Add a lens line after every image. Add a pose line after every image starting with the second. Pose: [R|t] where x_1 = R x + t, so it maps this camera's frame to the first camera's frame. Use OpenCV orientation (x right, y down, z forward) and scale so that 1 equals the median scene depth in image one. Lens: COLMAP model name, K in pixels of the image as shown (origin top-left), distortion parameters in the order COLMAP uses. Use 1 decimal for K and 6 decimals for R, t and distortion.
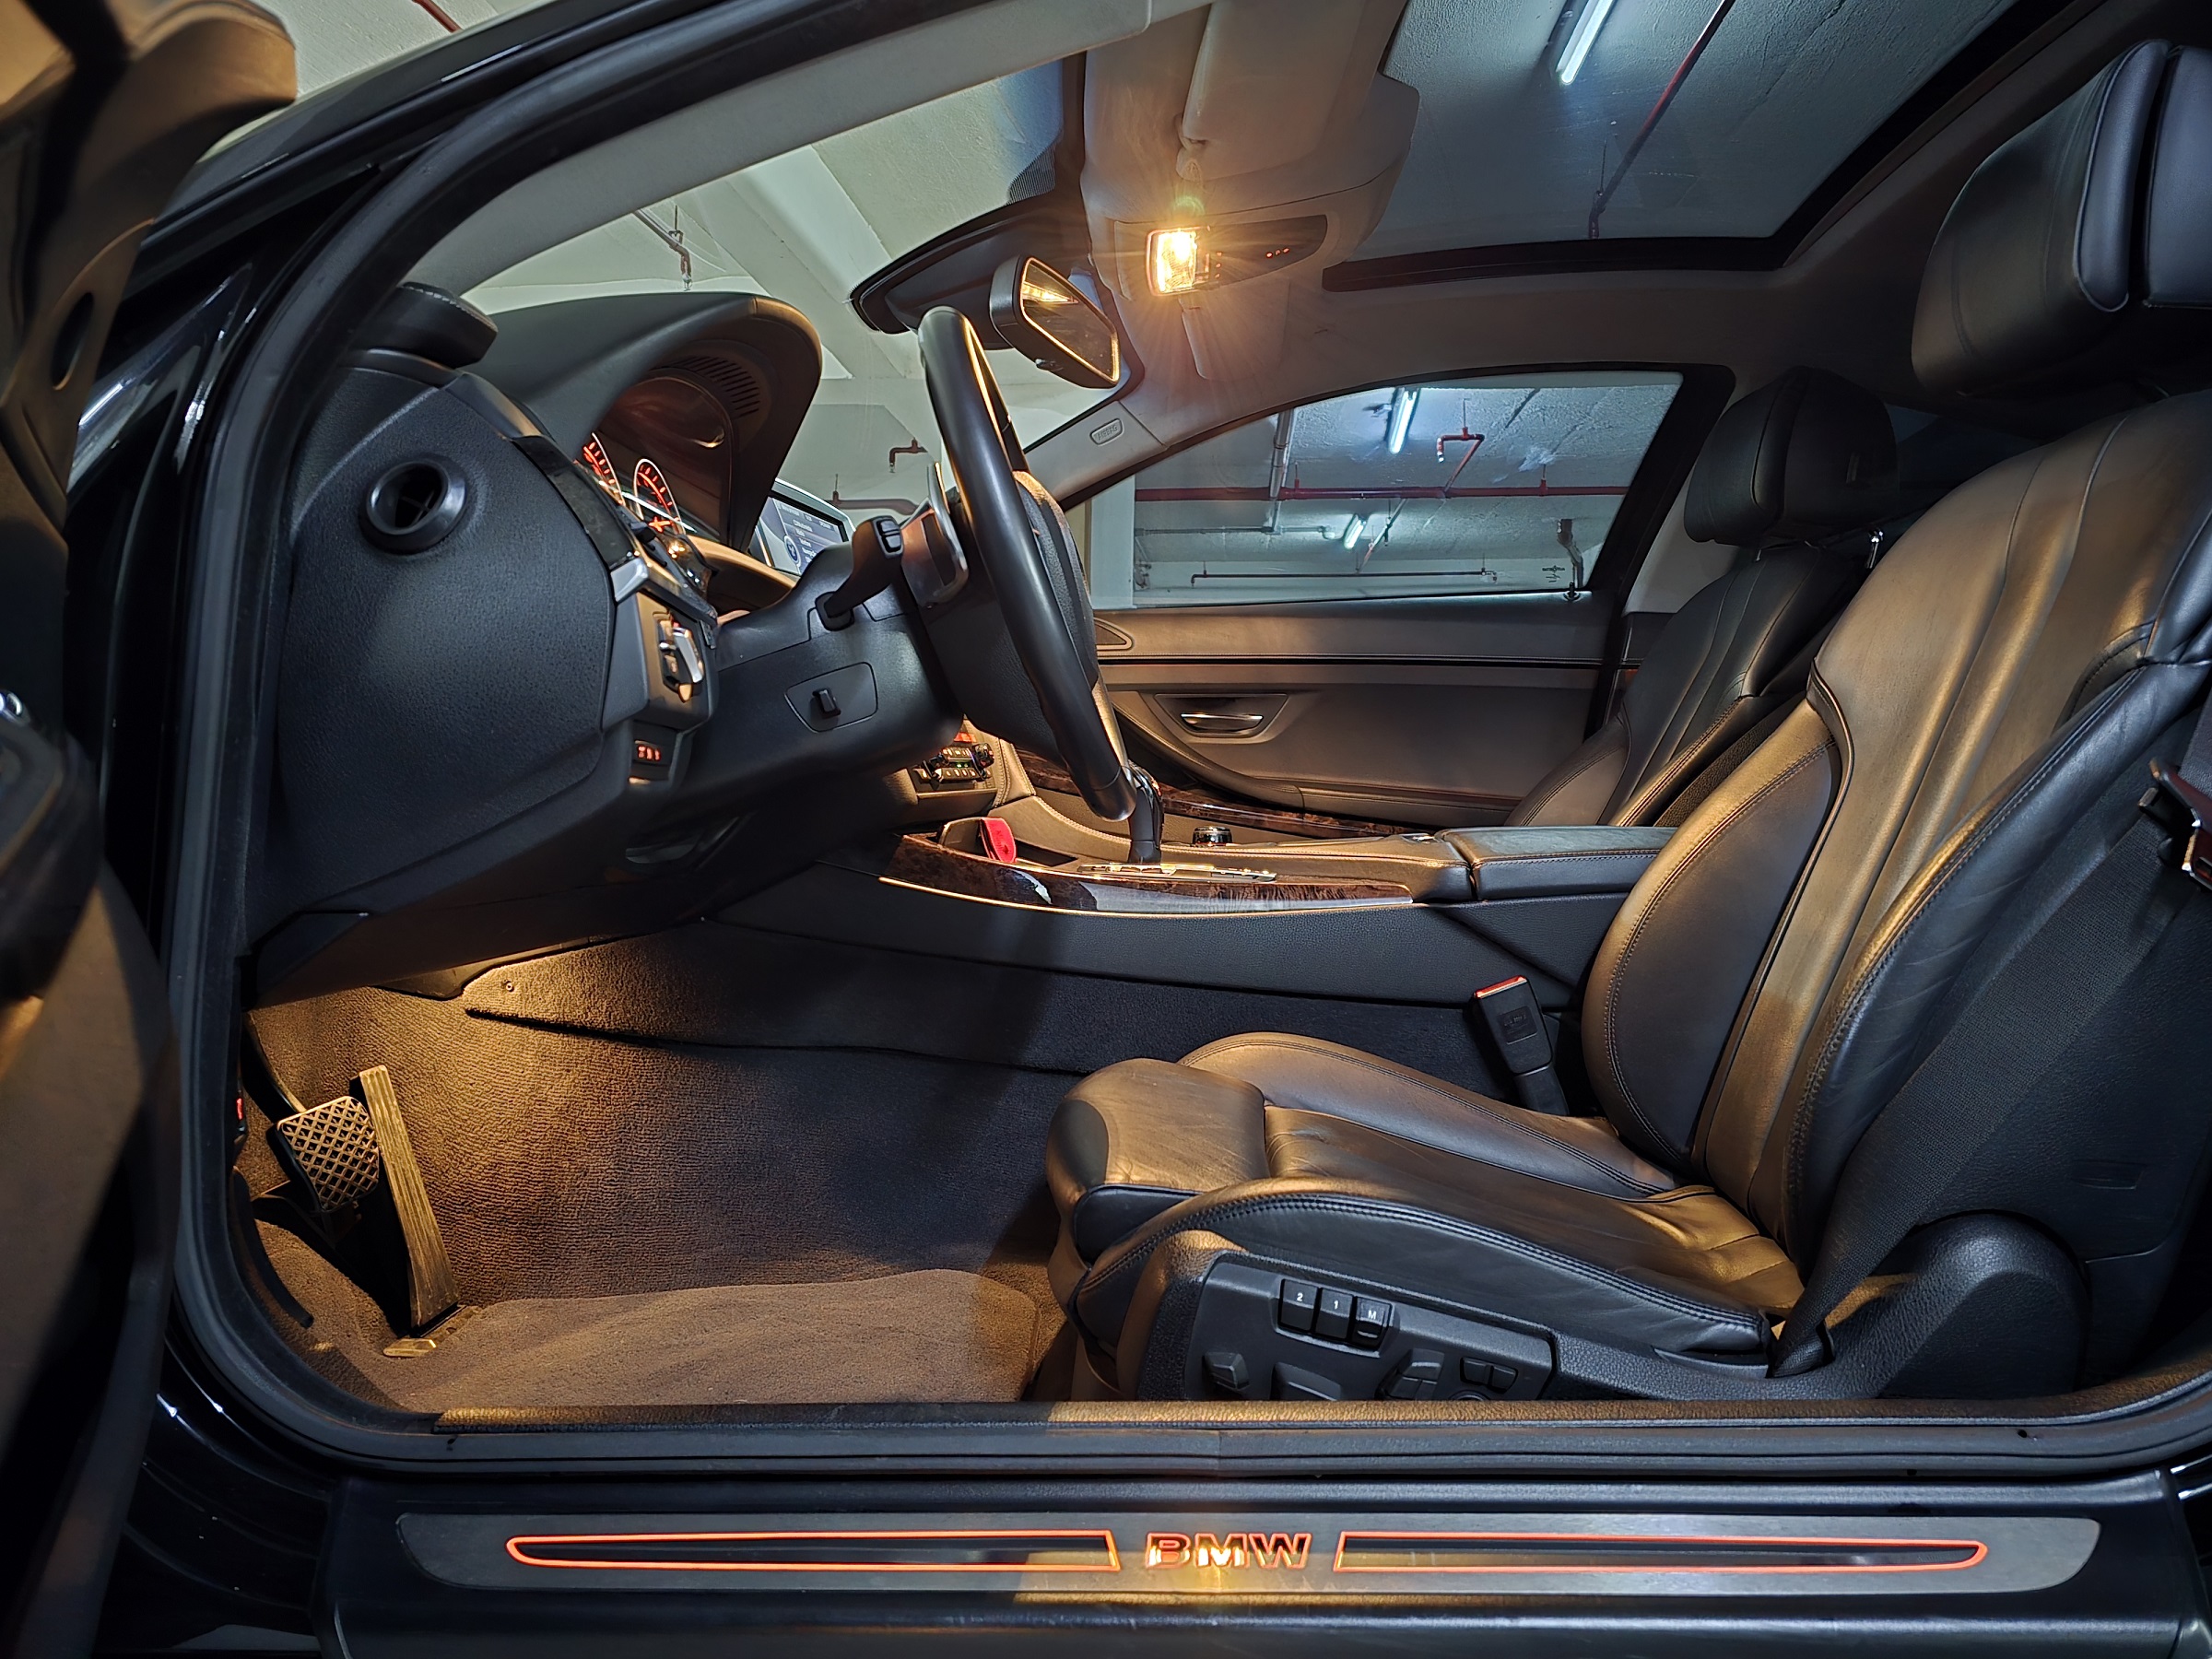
lens RADIAL K [[1490.8, 0, 1117.9], [0, 1490.8, 839.7], [0, 0, 1]] dist [0.078460, -0.072913]
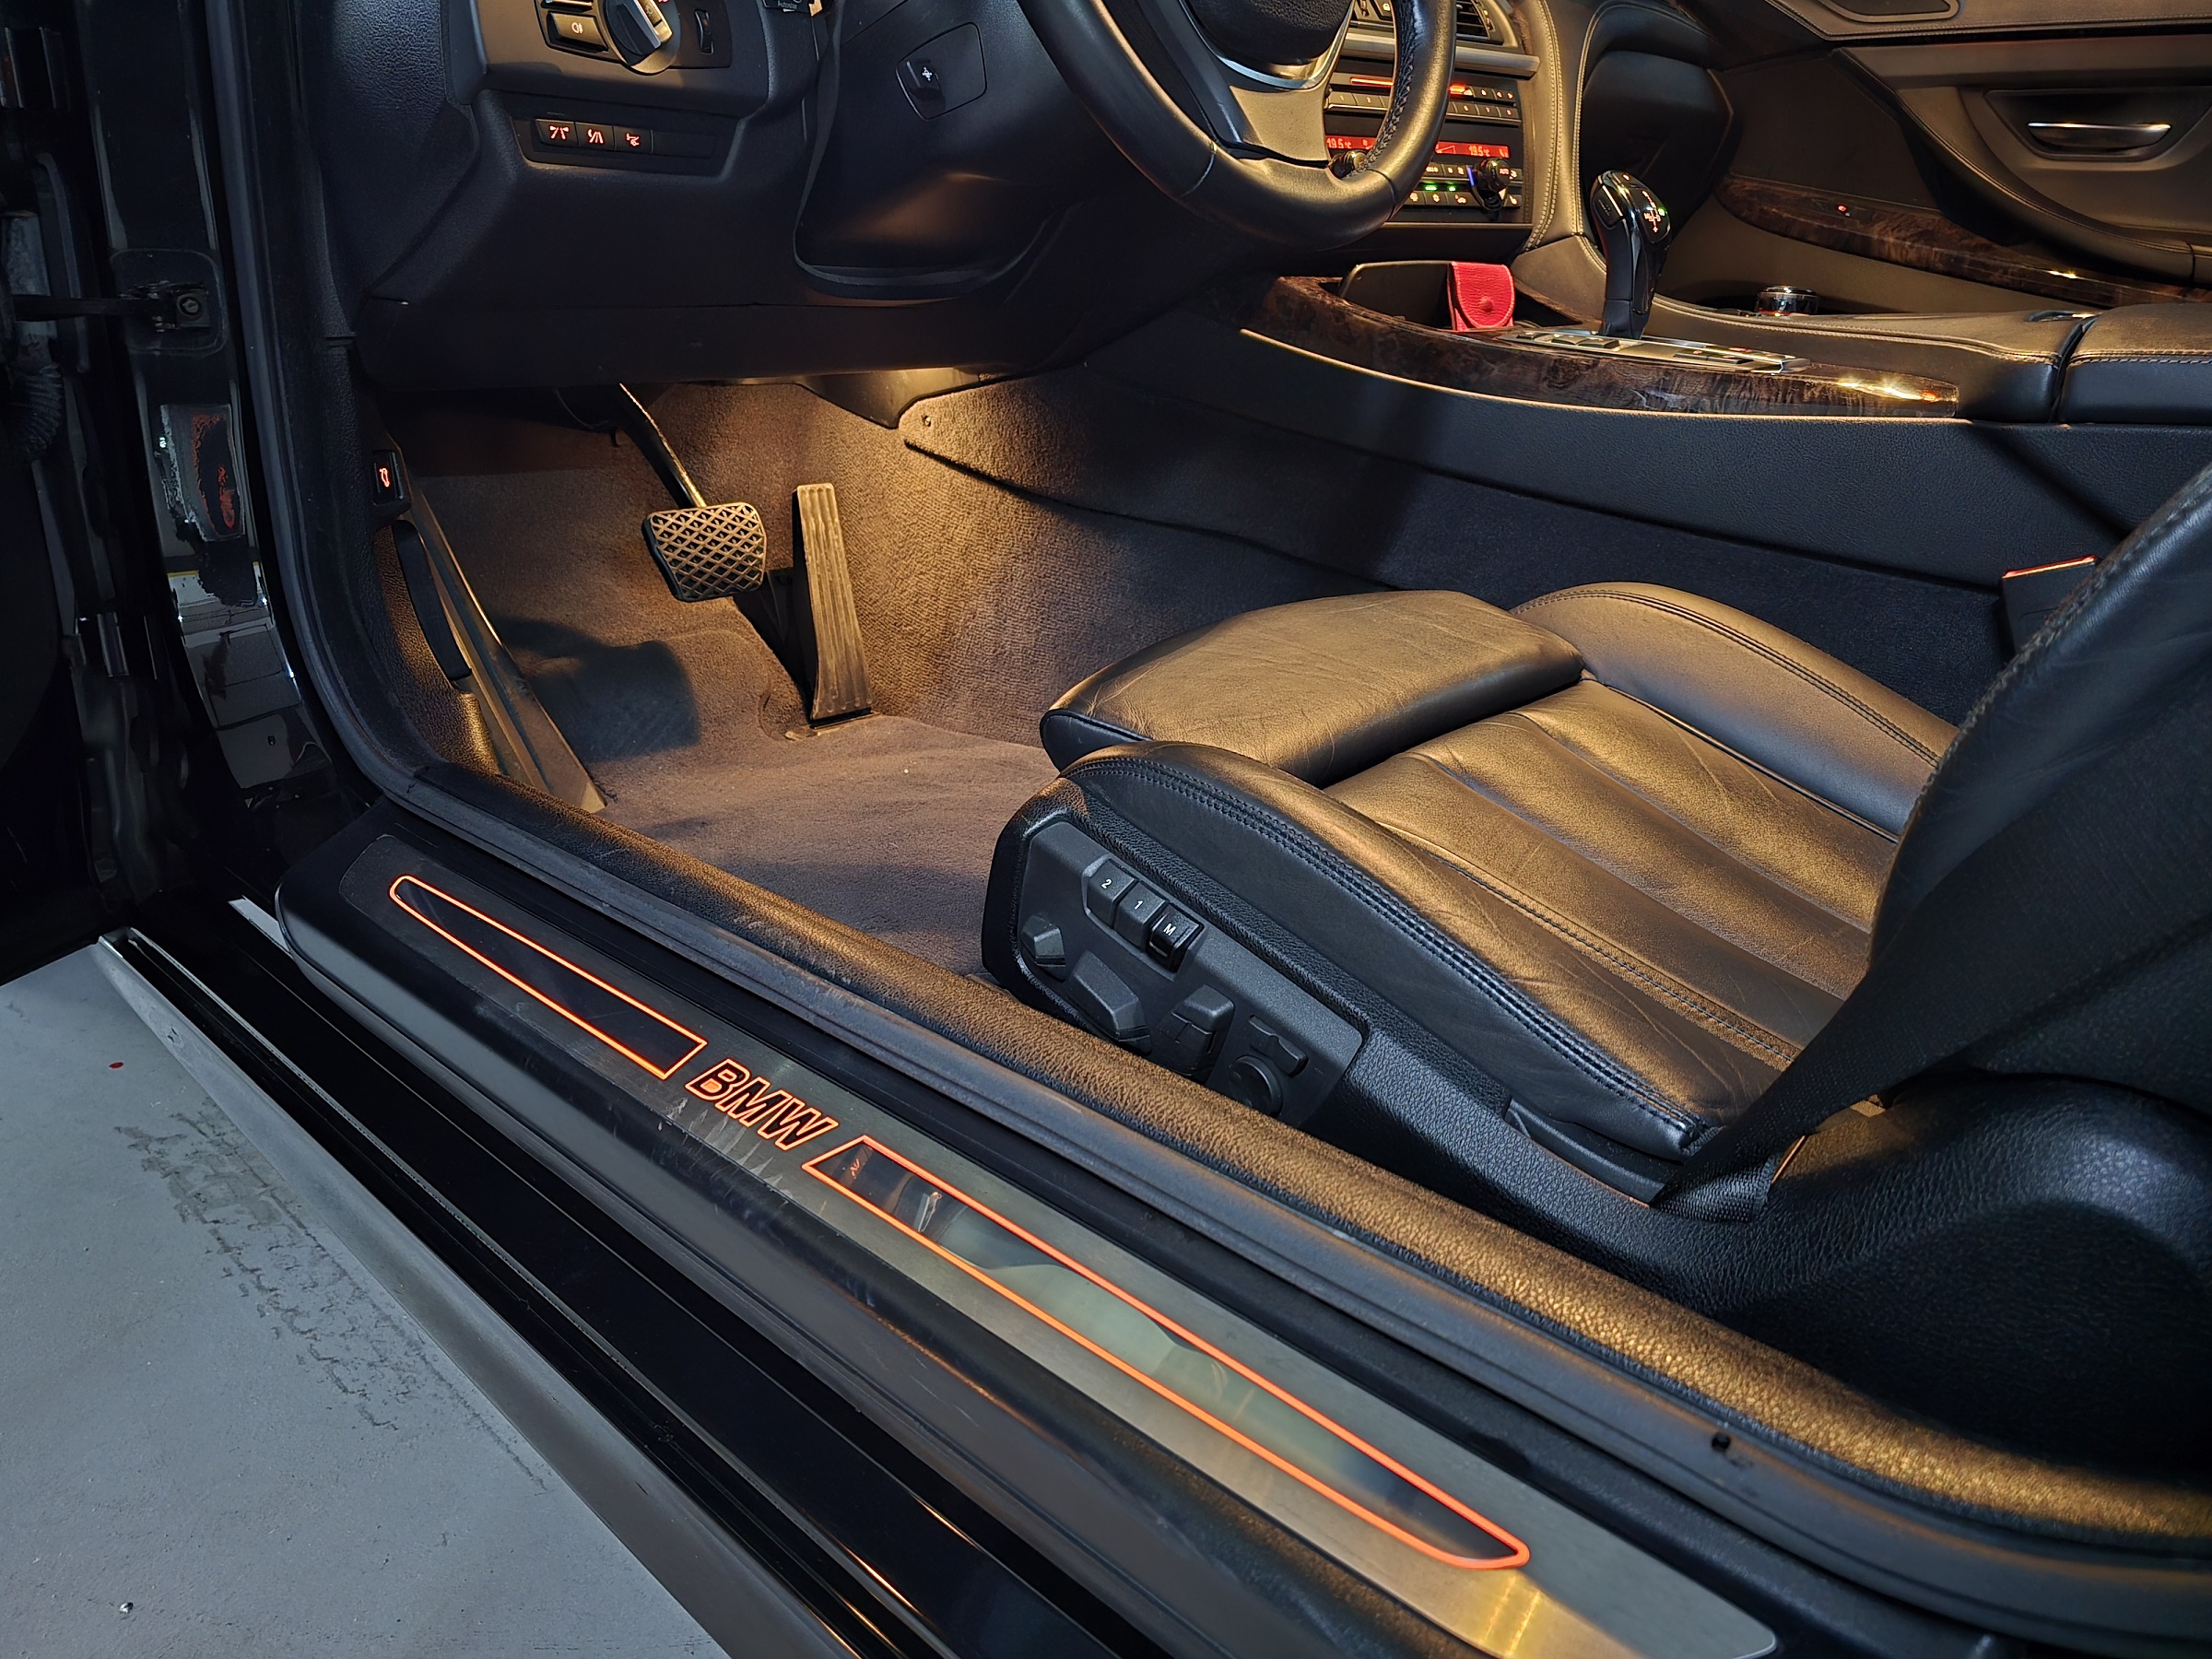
lens RADIAL K [[1490.8, 0, 1117.9], [0, 1490.8, 839.7], [0, 0, 1]] dist [0.078460, -0.072913]
pose [[0.775492, 0.255349, -0.577415, 0.349901], [-0.051895, 0.937248, 0.344780, 0.006444], [0.629221, -0.237410, 0.740080, 0.263105]]
